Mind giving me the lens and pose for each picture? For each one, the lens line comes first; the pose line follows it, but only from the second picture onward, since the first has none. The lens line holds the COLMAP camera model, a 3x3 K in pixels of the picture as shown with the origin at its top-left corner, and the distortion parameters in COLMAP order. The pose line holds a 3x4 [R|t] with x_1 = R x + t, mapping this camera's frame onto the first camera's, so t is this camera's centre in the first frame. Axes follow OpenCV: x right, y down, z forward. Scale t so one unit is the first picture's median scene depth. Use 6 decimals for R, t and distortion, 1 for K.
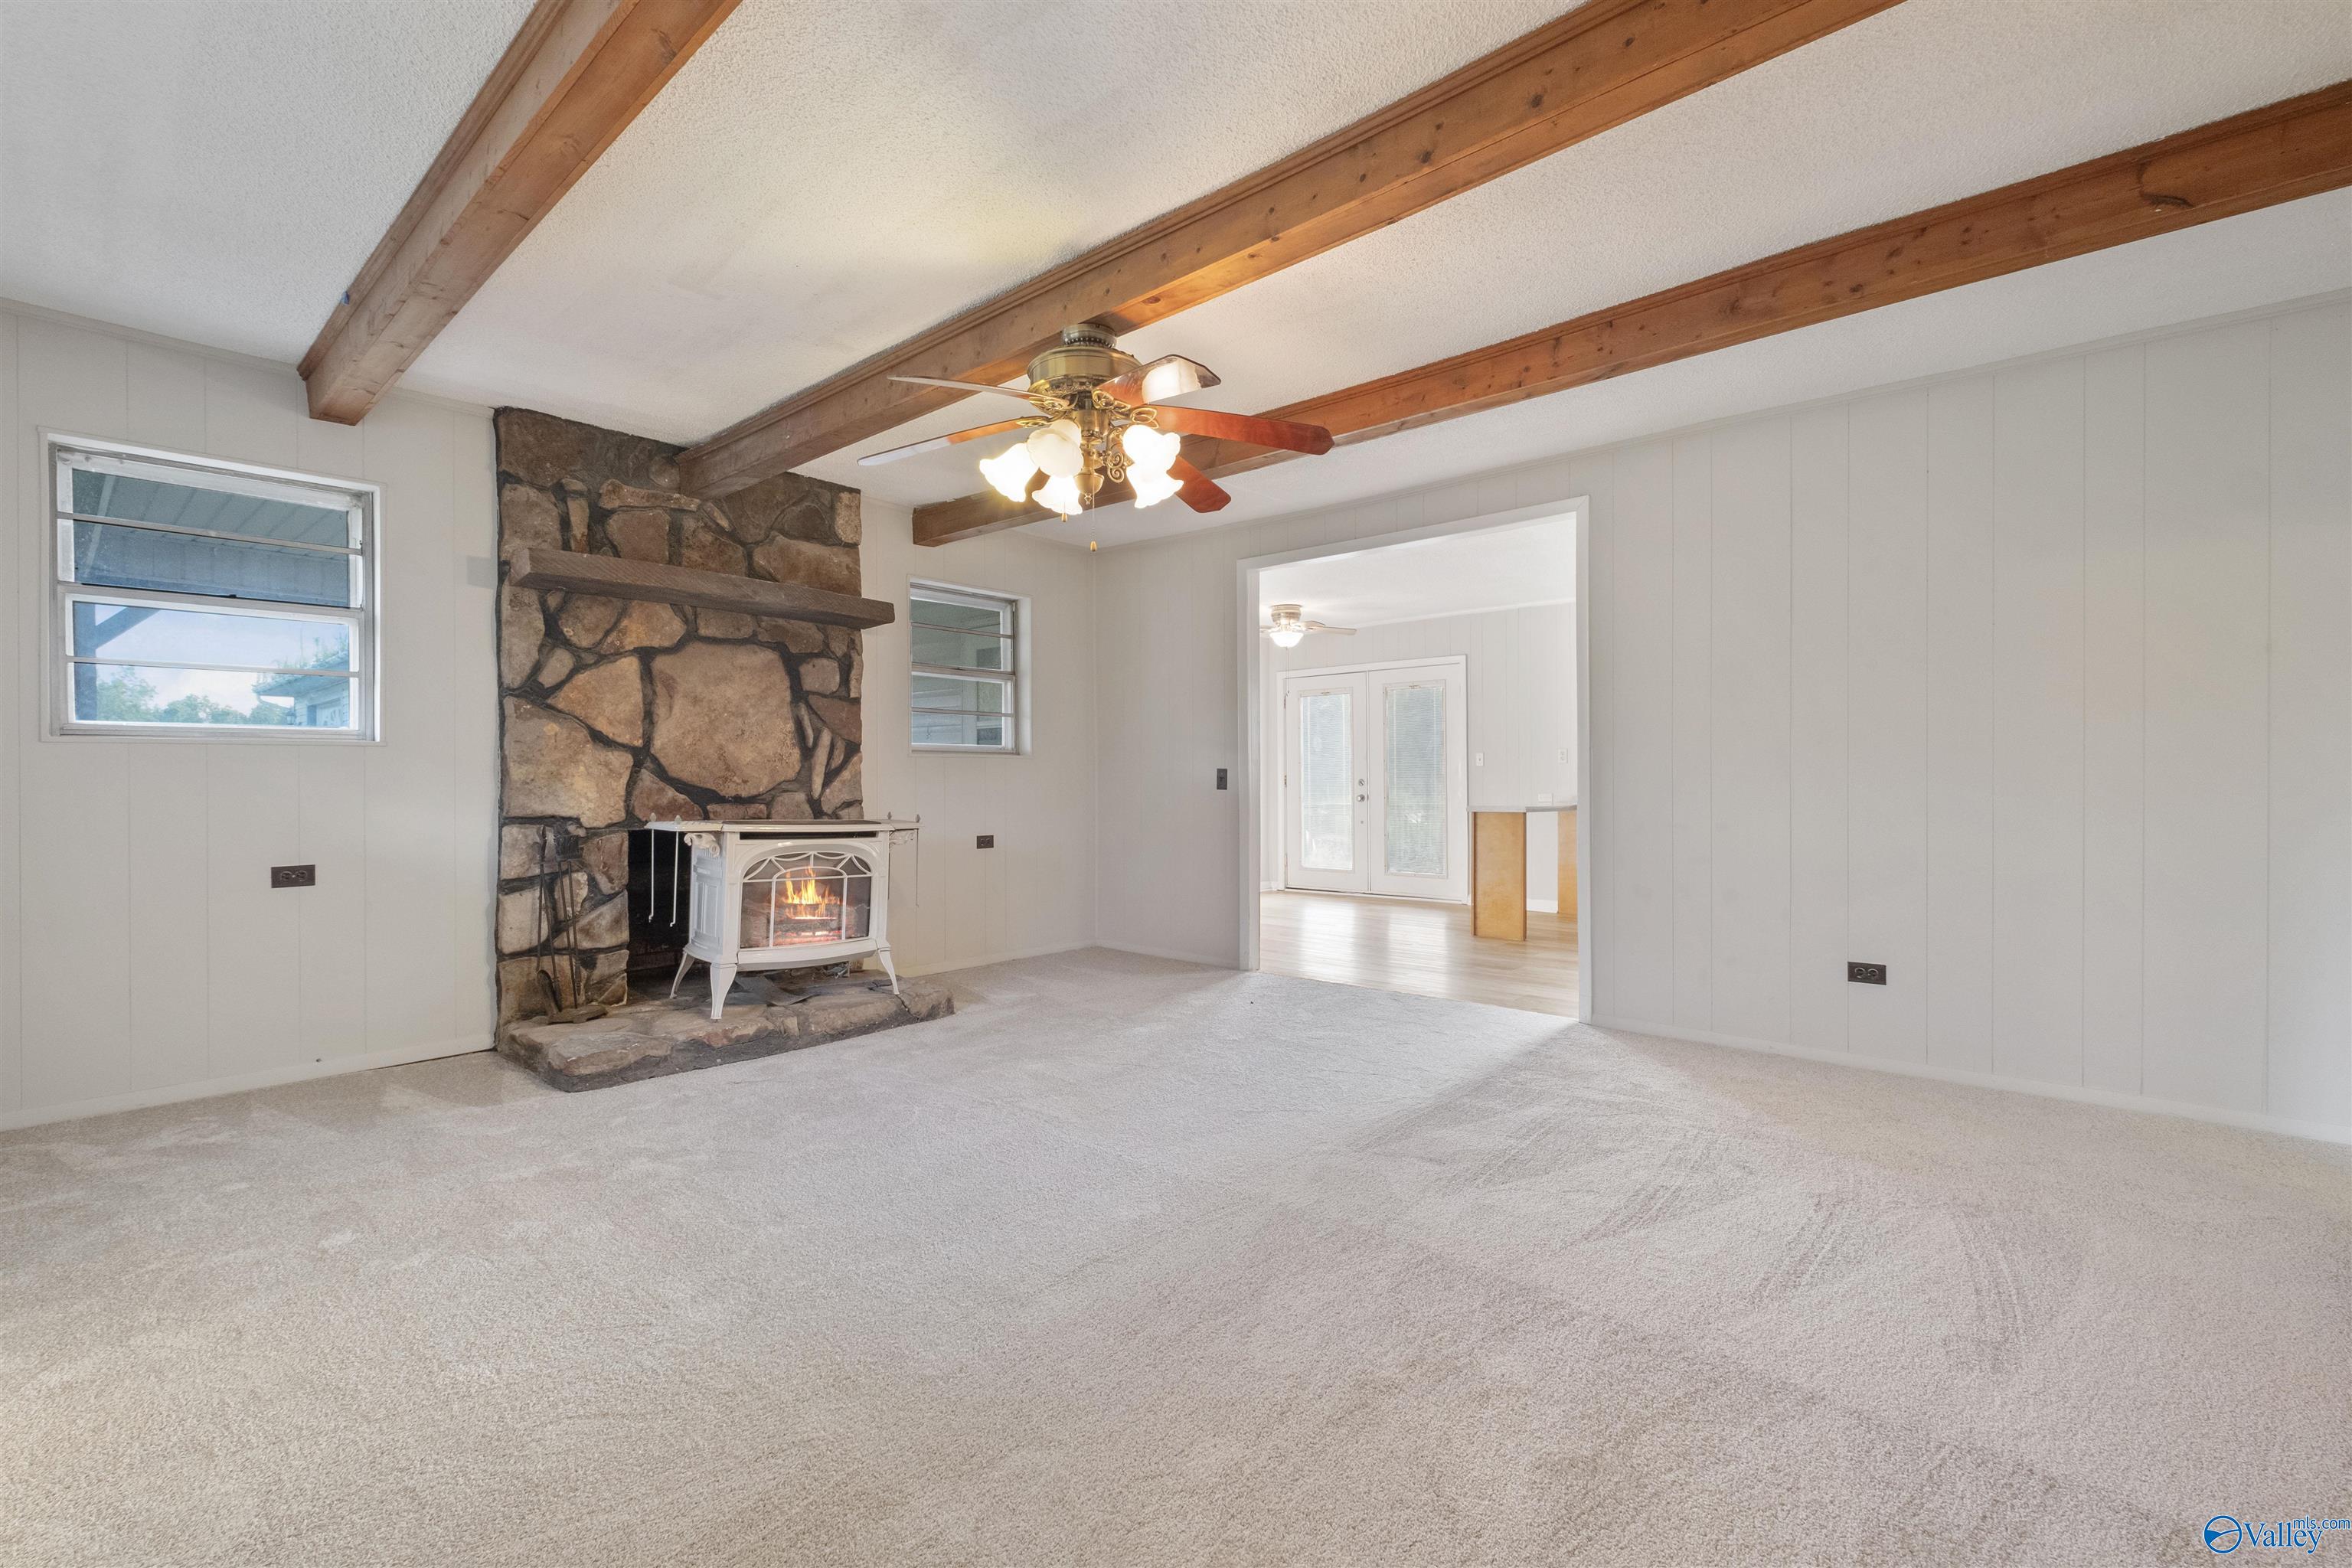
lens RADIAL K [[1035.6, 0, 1178.9], [0, 1035.6, 776.7], [0, 0, 1]] dist [-0.000164, -0.000101]
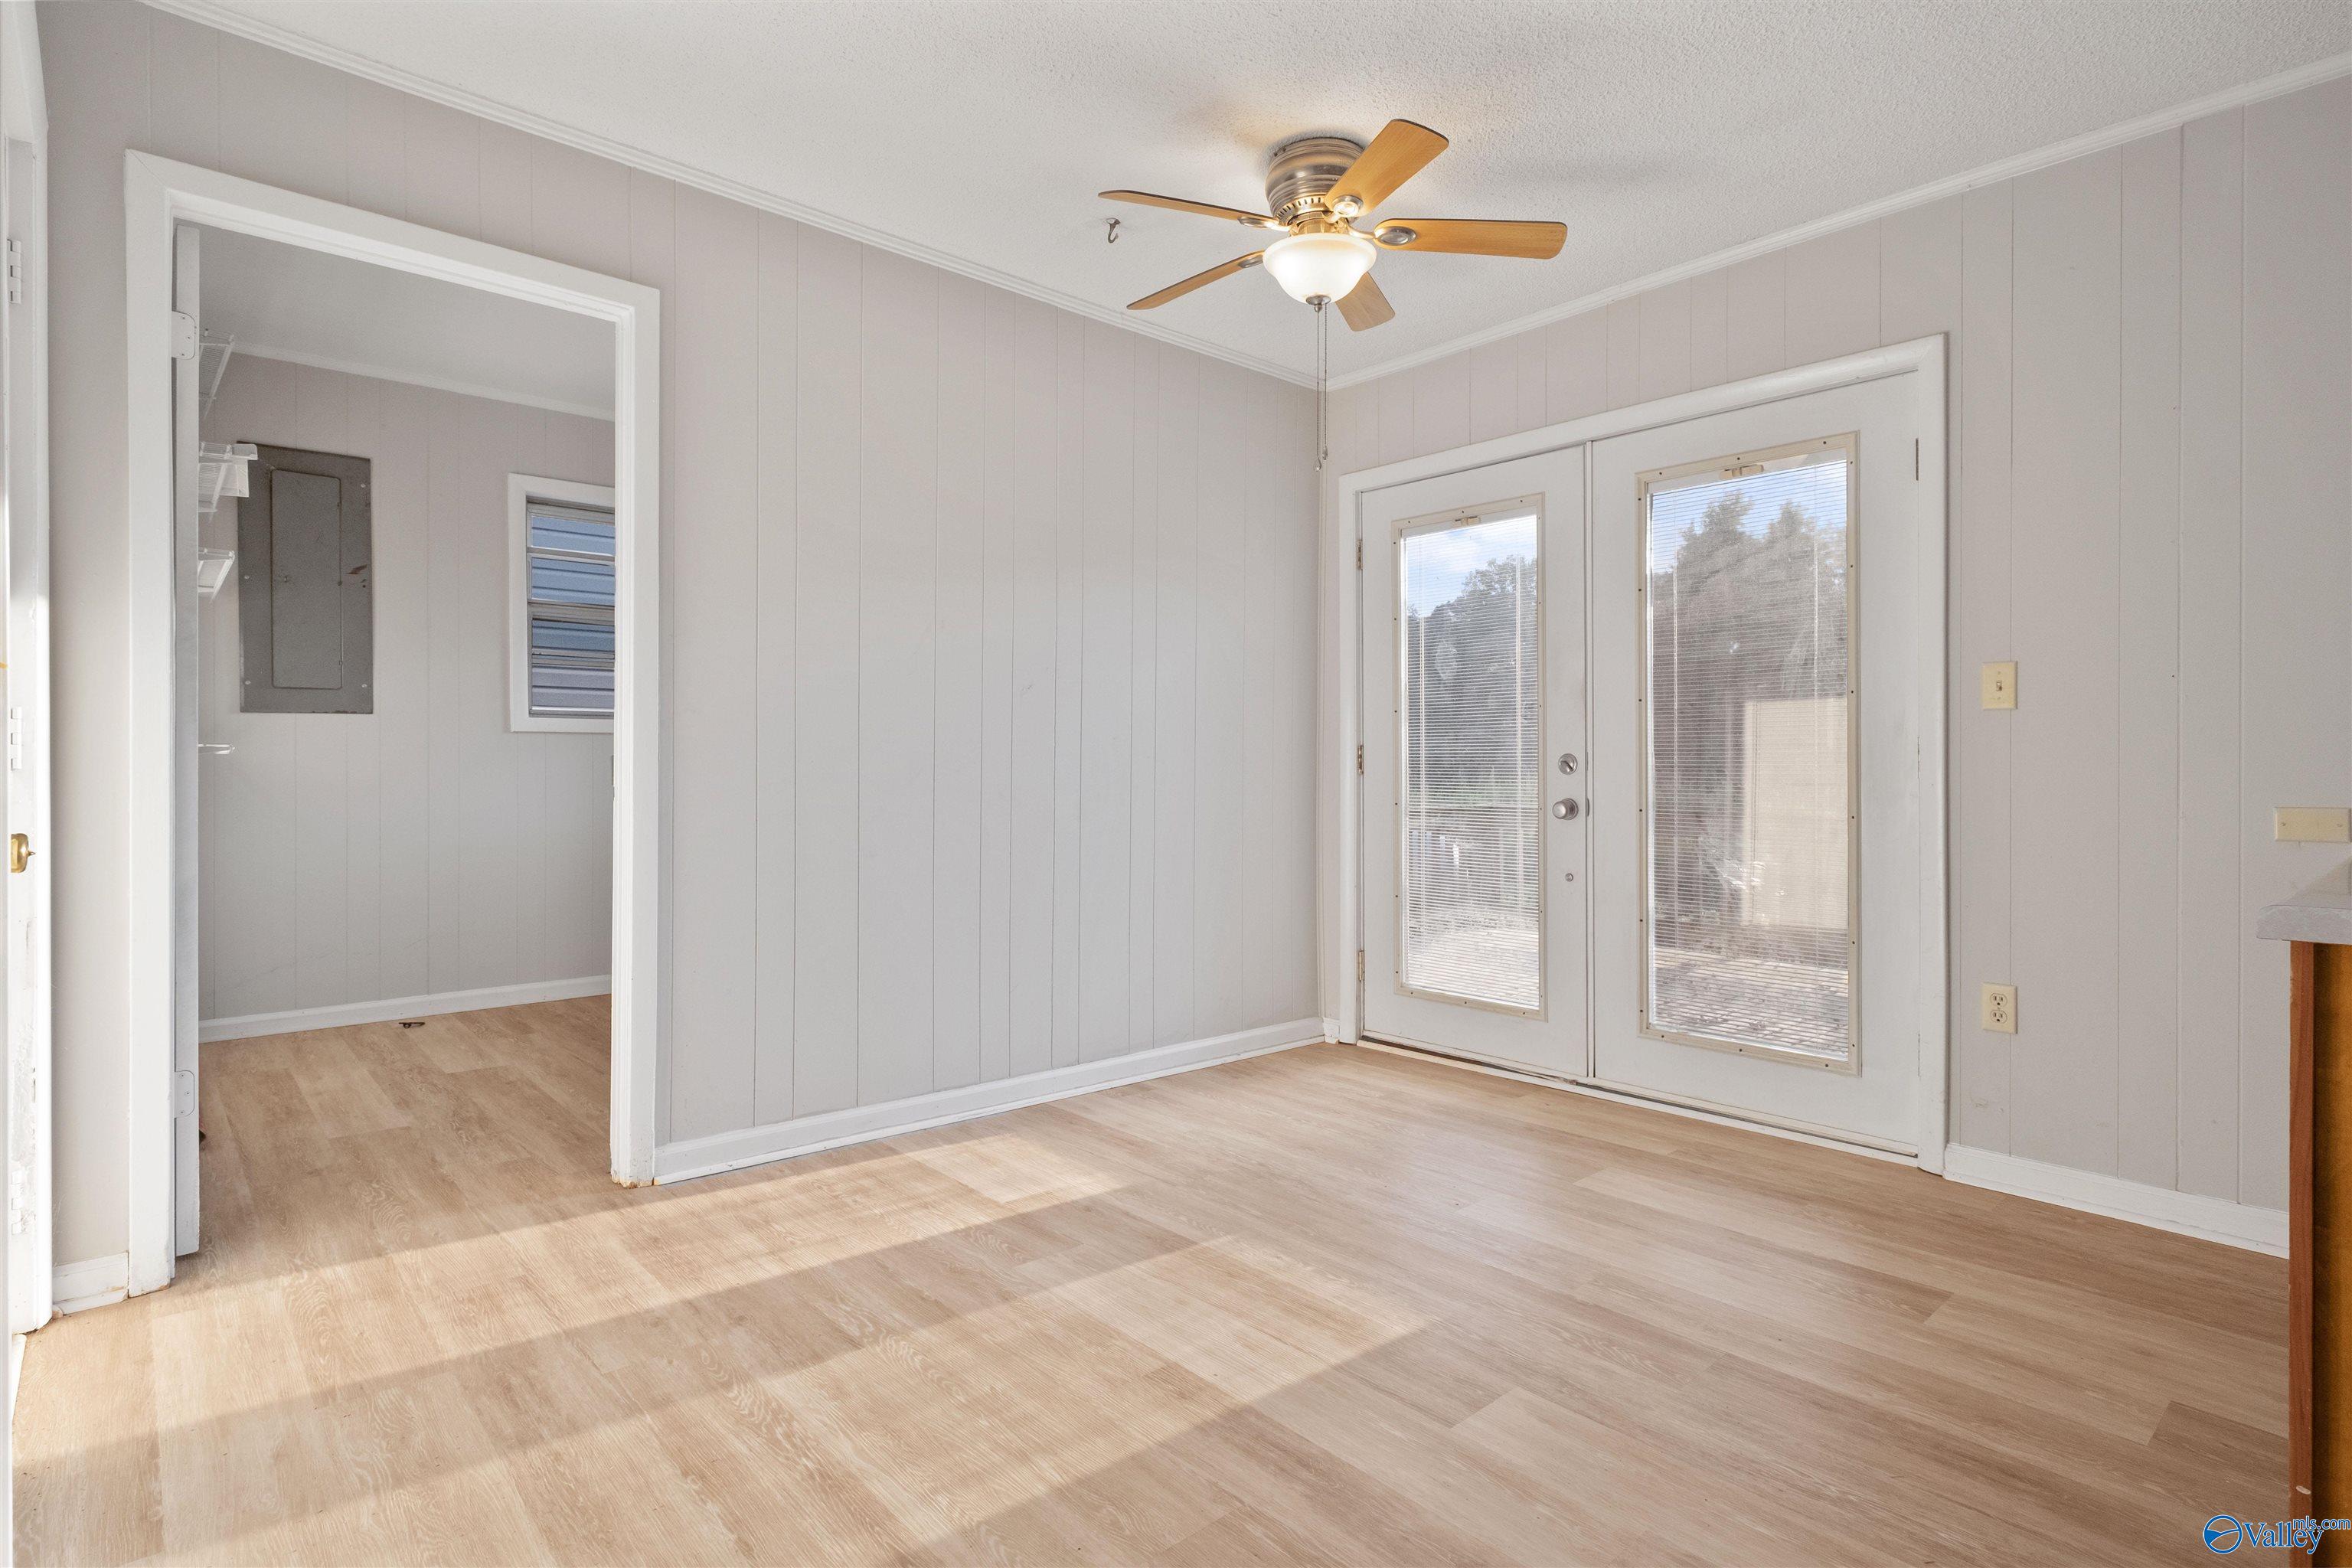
lens RADIAL K [[1182.0, 0, 1185.6], [0, 1182.0, 777.0], [0, 0, 1]] dist [-0.019837, -0.000469]
pose [[0.993352, 0.009027, -0.114762, 0.047825], [-0.007472, 0.999874, 0.013970, 0.002659], [0.114874, -0.013019, 0.993295, 0.302204]]
